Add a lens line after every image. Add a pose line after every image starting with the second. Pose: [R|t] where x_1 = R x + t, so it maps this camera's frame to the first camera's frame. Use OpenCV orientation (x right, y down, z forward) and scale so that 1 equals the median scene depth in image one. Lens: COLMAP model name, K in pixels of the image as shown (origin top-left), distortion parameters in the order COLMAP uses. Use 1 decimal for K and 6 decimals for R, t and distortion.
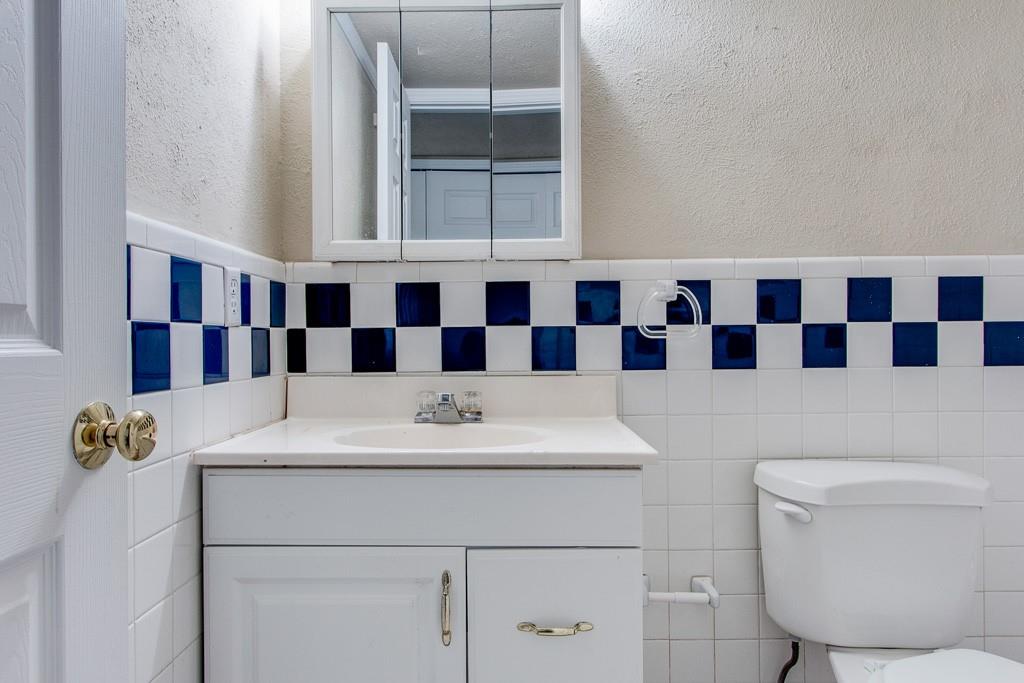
lens RADIAL K [[660.2, 0, 509.4], [0, 660.2, 341.1], [0, 0, 1]] dist [0.003254, -0.003475]
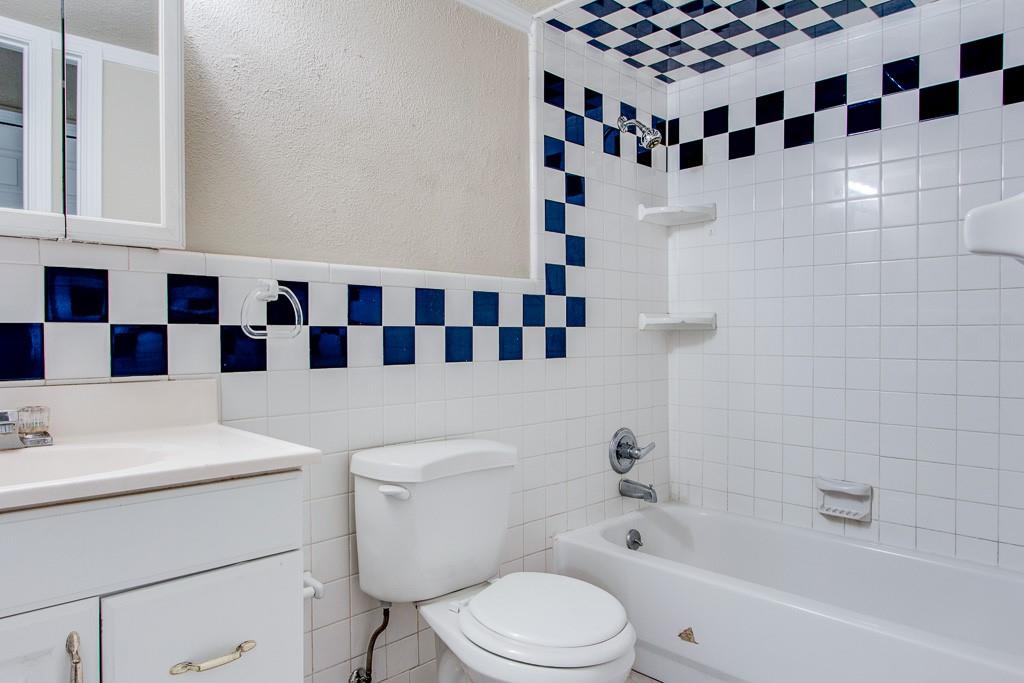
lens RADIAL K [[660.2, 0, 509.3], [0, 660.2, 340.9], [0, 0, 1]] dist [0.003254, -0.003475]
pose [[0.705272, 0.000720, 0.708937, -0.211139], [0.000081, 0.999999, -0.001096, 0.000145], [-0.708937, 0.000831, 0.705271, 0.054879]]
